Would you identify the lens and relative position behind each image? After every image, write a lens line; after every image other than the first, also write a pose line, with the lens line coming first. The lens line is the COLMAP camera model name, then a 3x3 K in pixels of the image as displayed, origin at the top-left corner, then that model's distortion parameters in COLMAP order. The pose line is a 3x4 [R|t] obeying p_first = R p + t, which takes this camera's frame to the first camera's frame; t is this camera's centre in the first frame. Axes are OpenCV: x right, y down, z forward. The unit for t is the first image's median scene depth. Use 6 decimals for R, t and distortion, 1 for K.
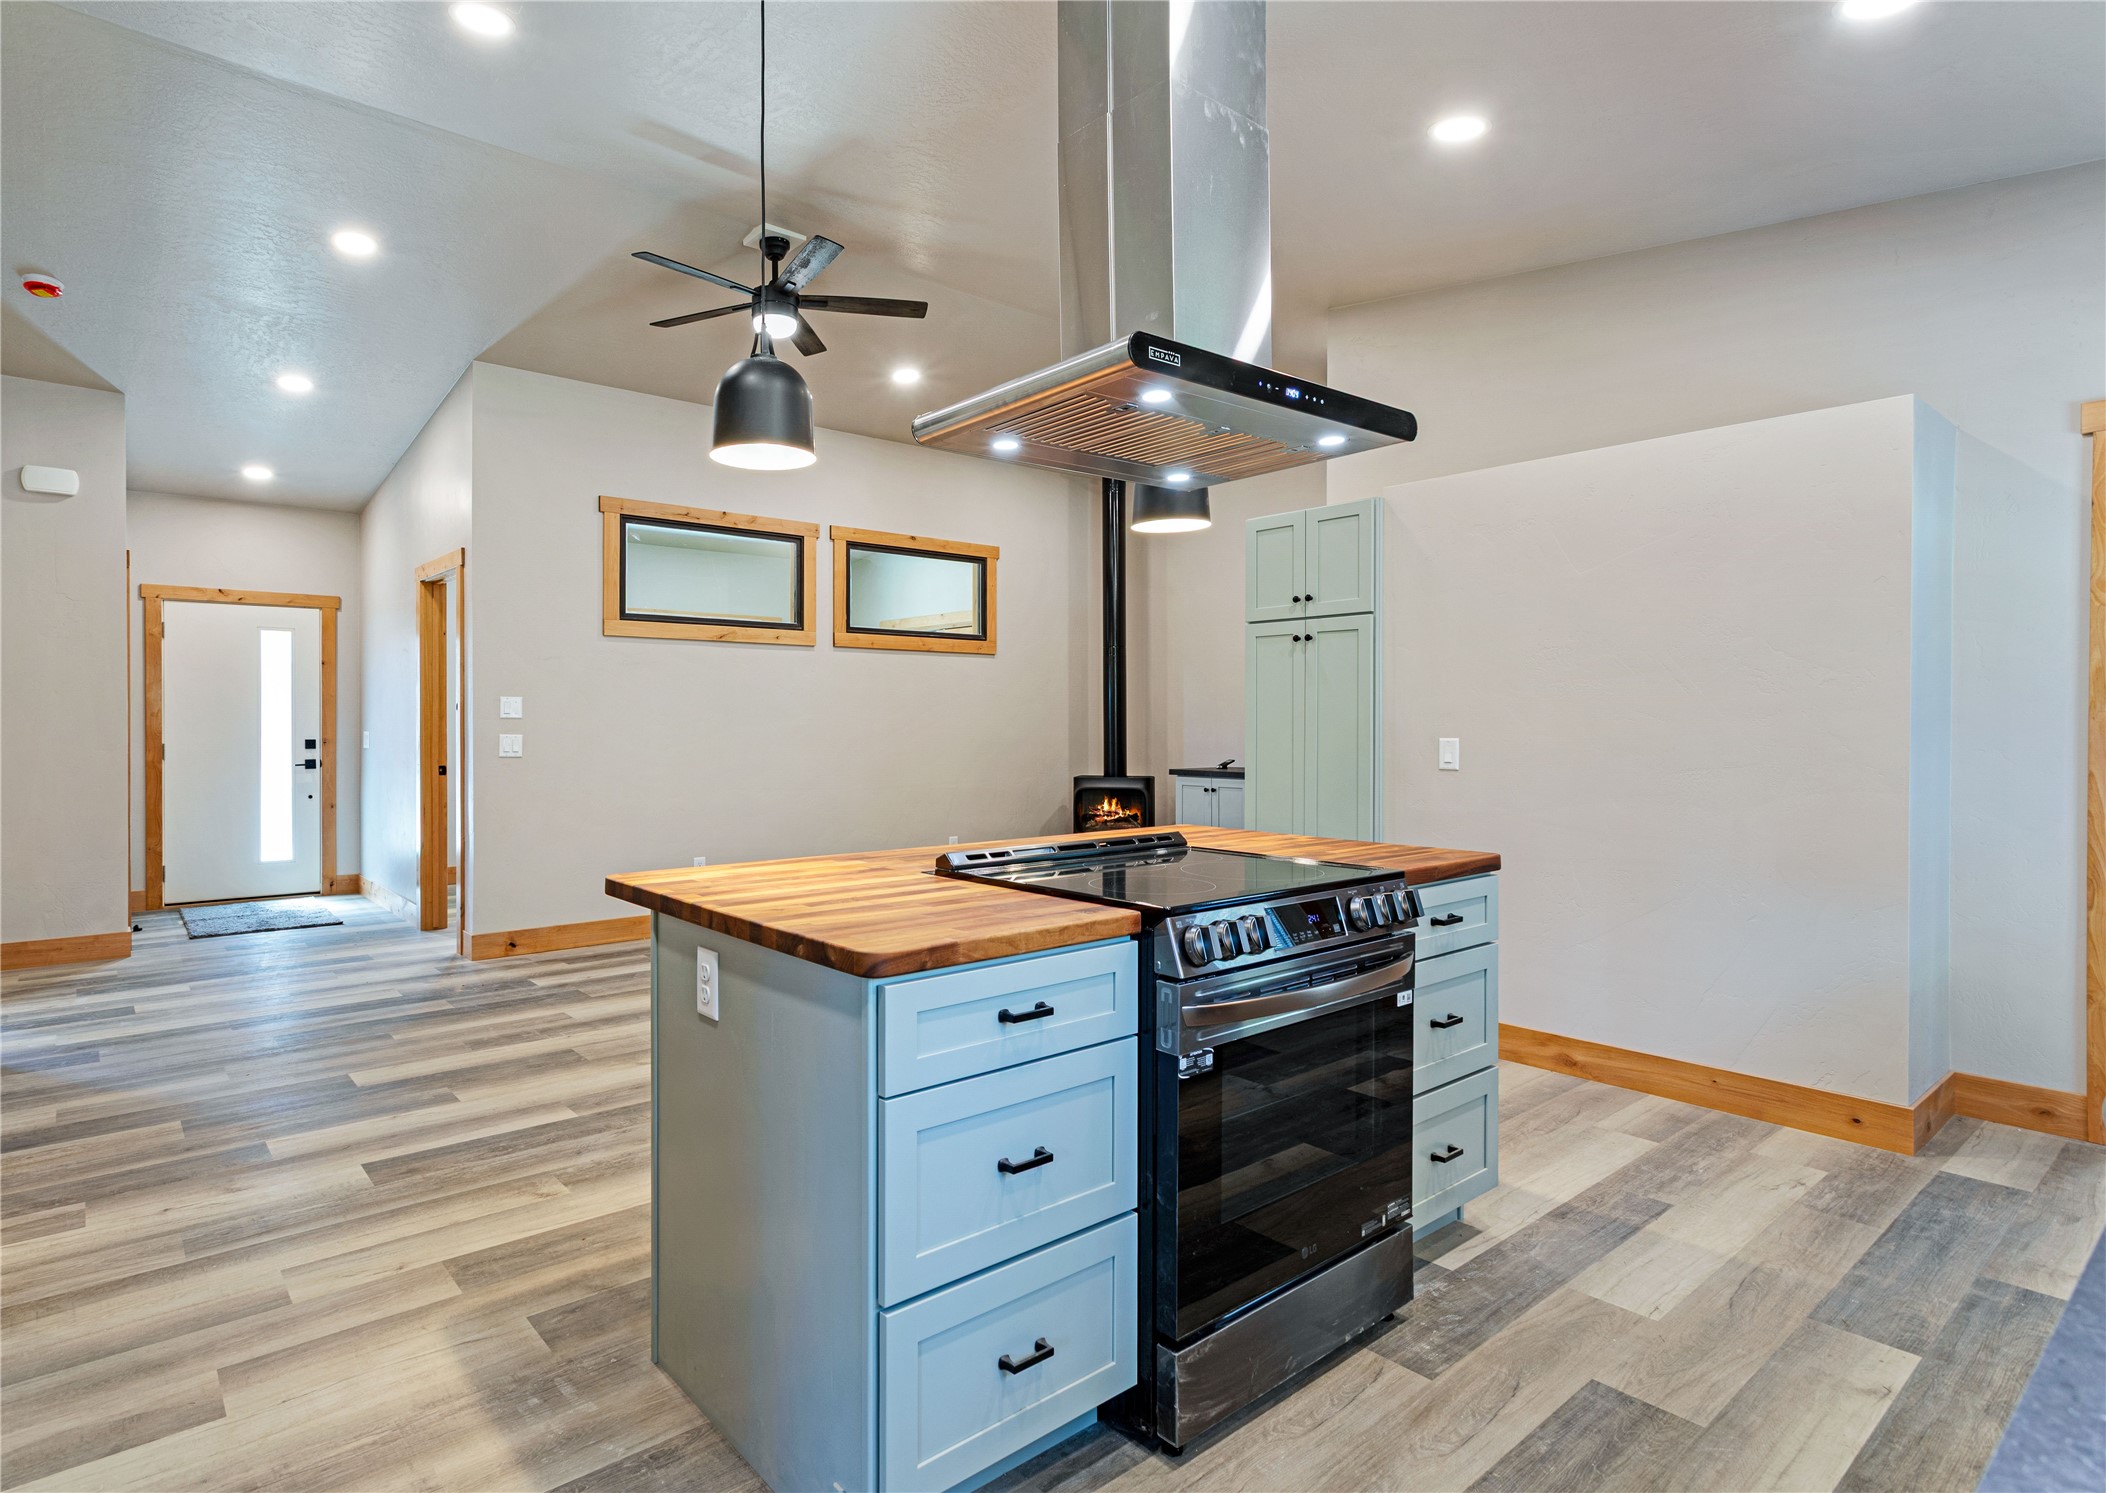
lens RADIAL K [[1100.6, 0, 918.8], [0, 1100.6, 732.1], [0, 0, 1]] dist [0.003041, 0.000207]
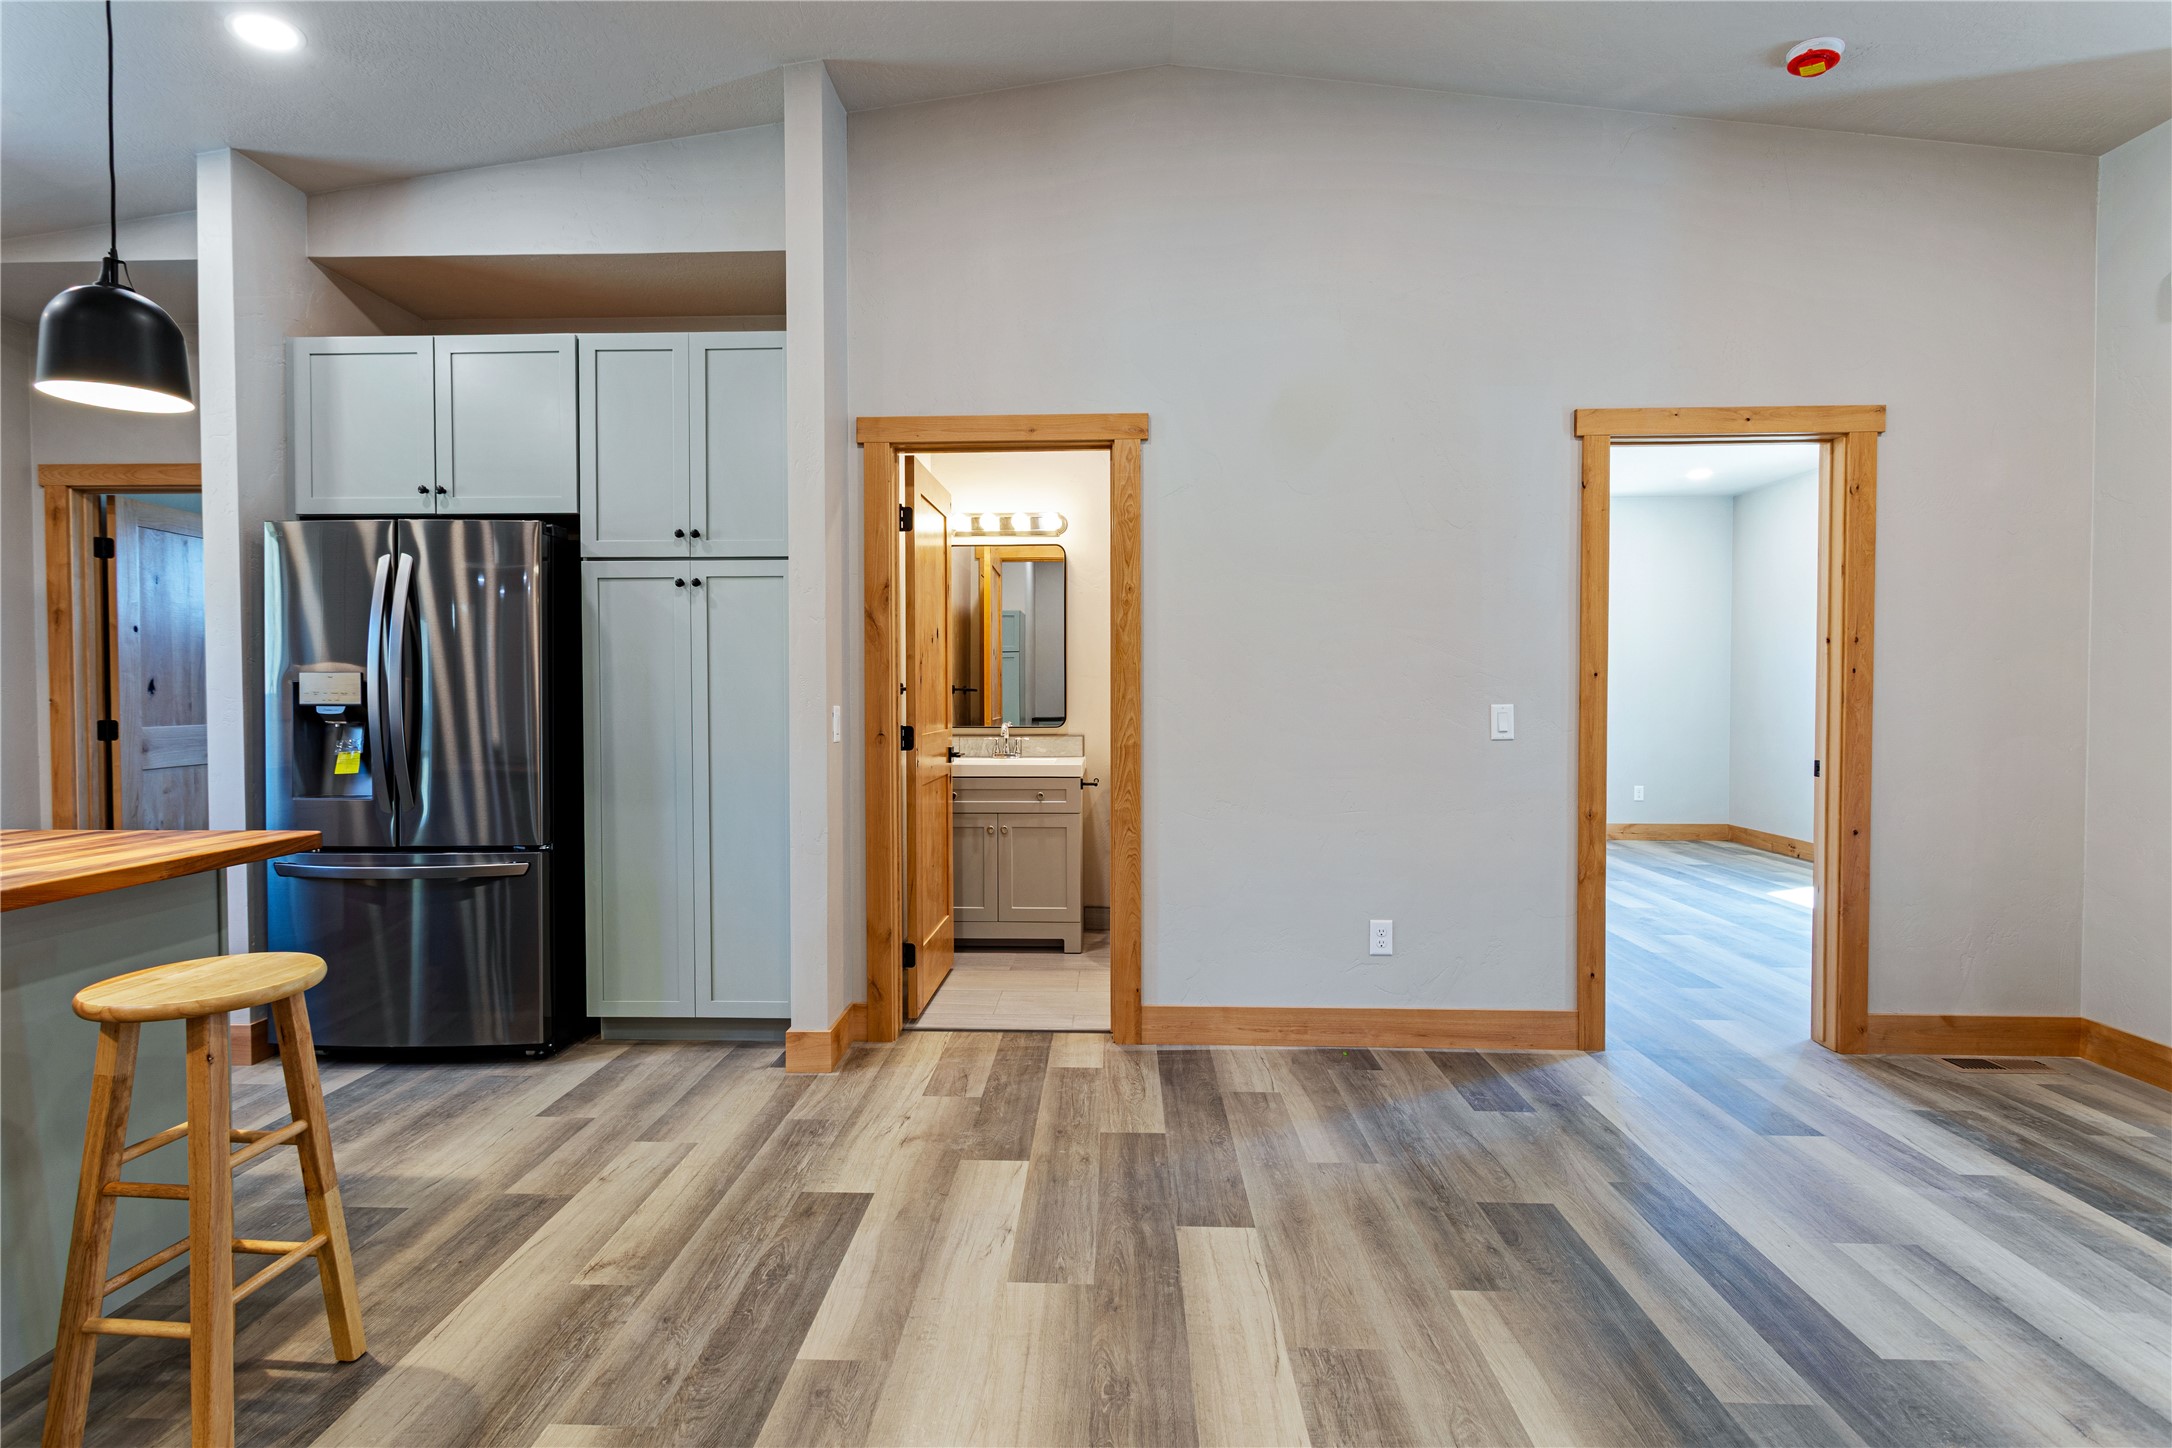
lens RADIAL K [[1029.5, 0, 1076.5], [0, 1029.5, 715.7], [0, 0, 1]] dist [-0.000740, 0.001758]
pose [[-0.635949, 0.021485, -0.771432, 0.005069], [-0.003888, 0.999511, 0.031042, -0.004570], [0.771722, 0.022740, -0.635554, 0.767113]]
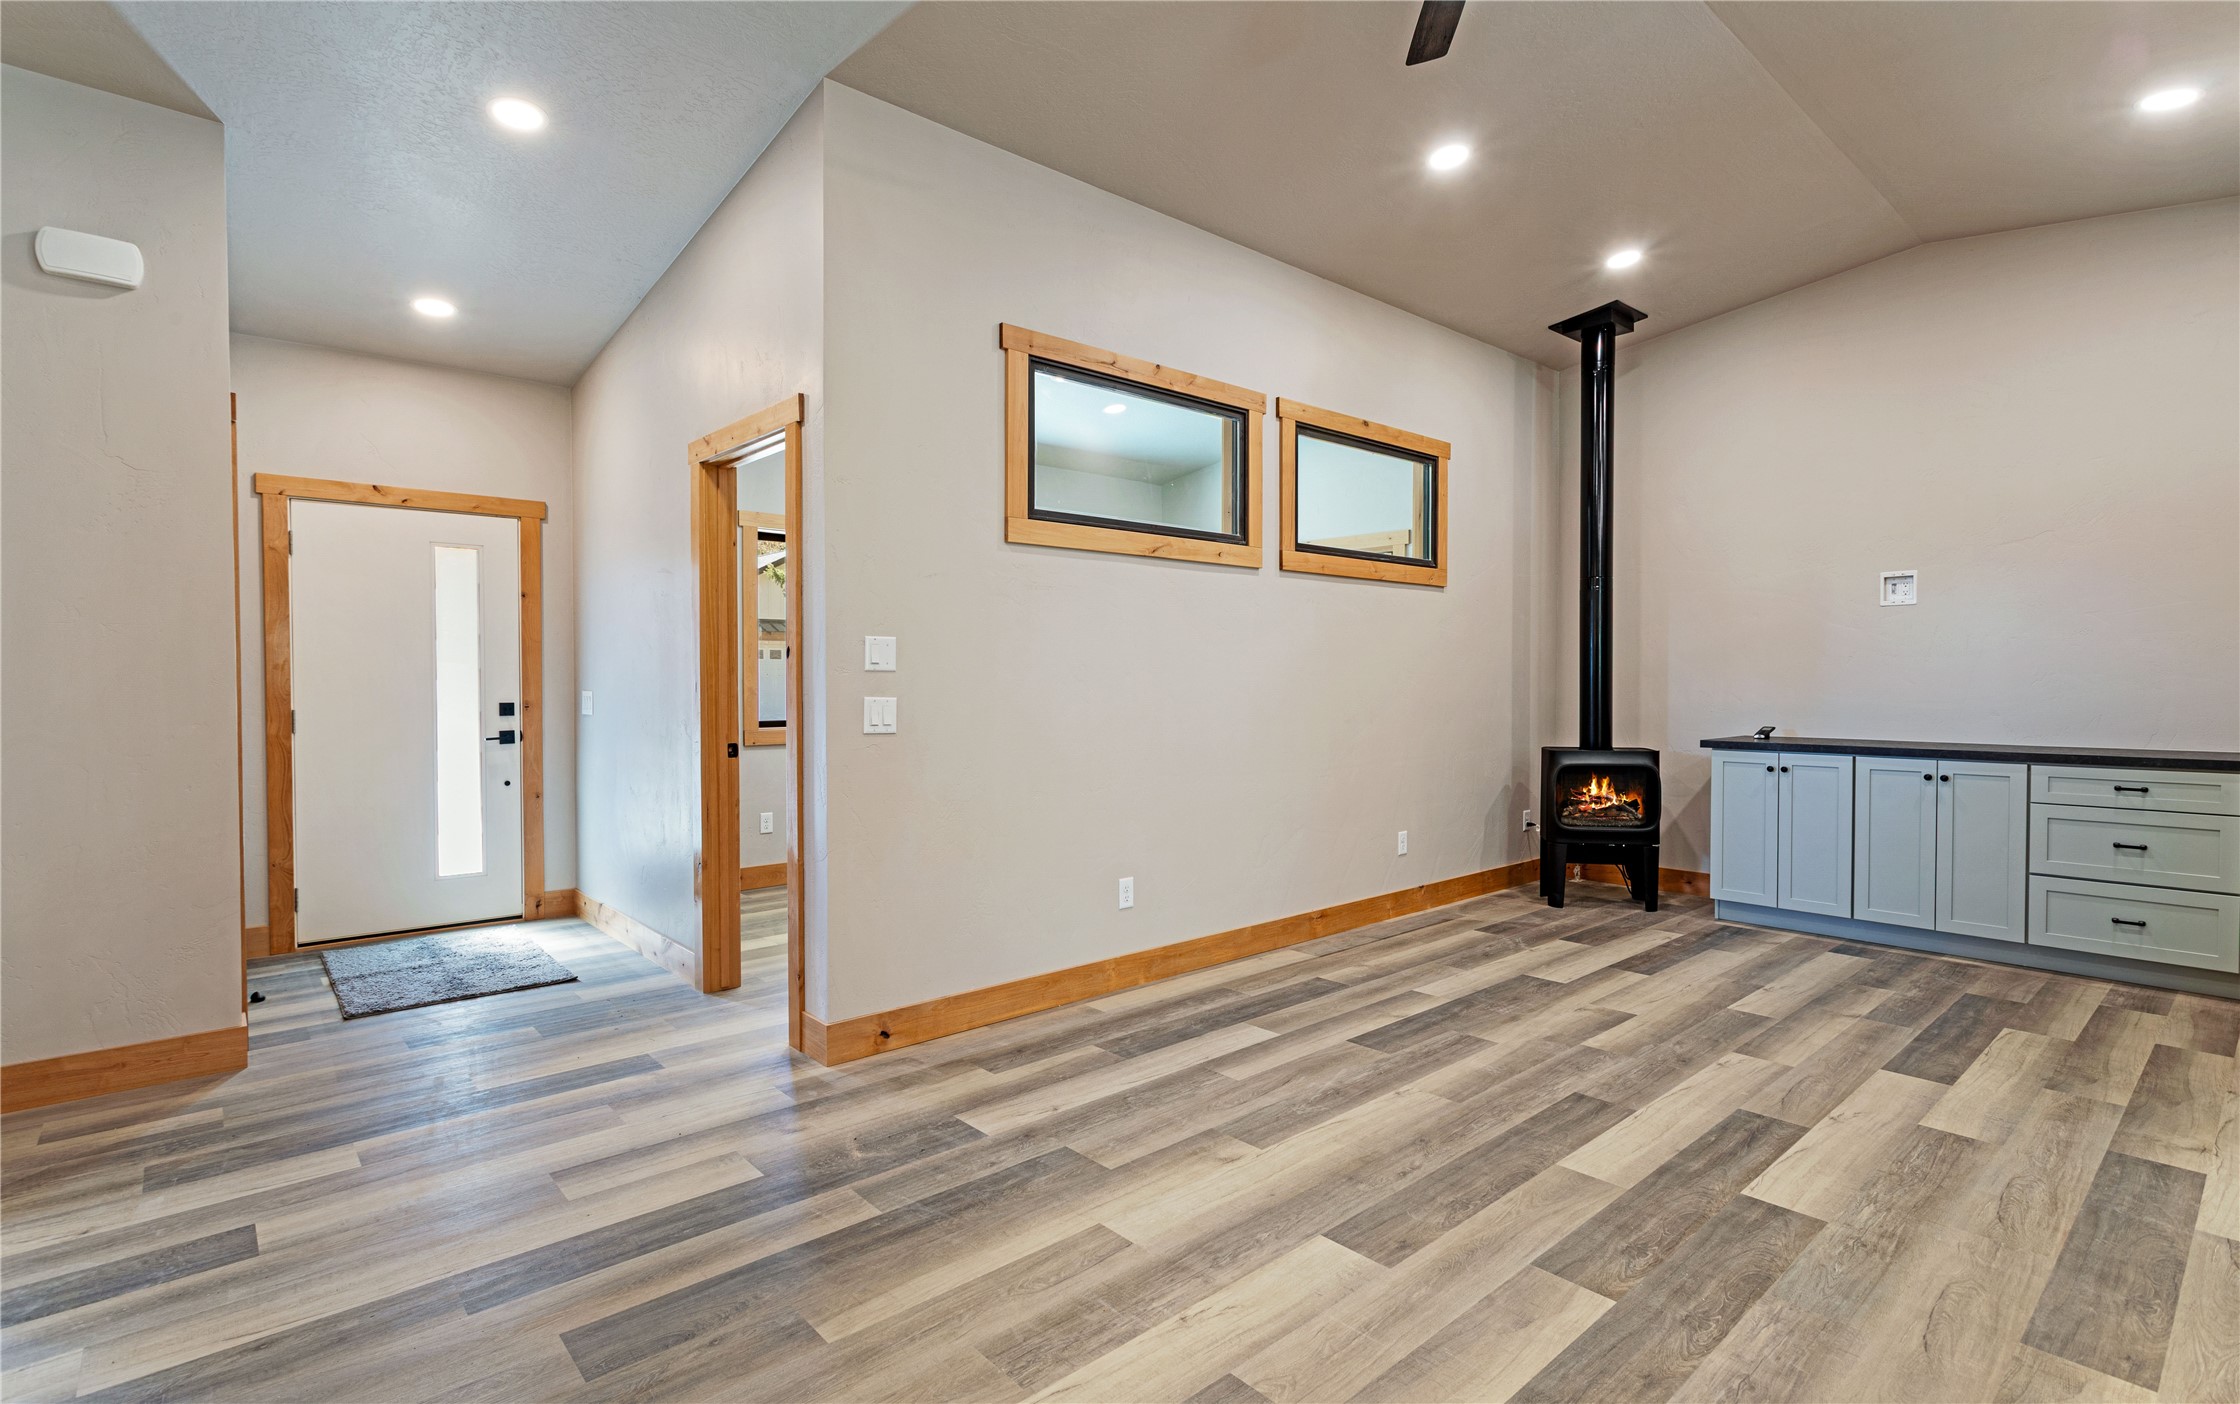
lens RADIAL K [[1051.6, 0, 1090.8], [0, 1051.6, 704.7], [0, 0, 1]] dist [0.001627, -0.000780]
pose [[0.998427, -0.002348, 0.056020, -0.254064], [0.001481, 0.999879, 0.015508, -0.002195], [-0.056050, -0.015400, 0.998309, 0.357923]]
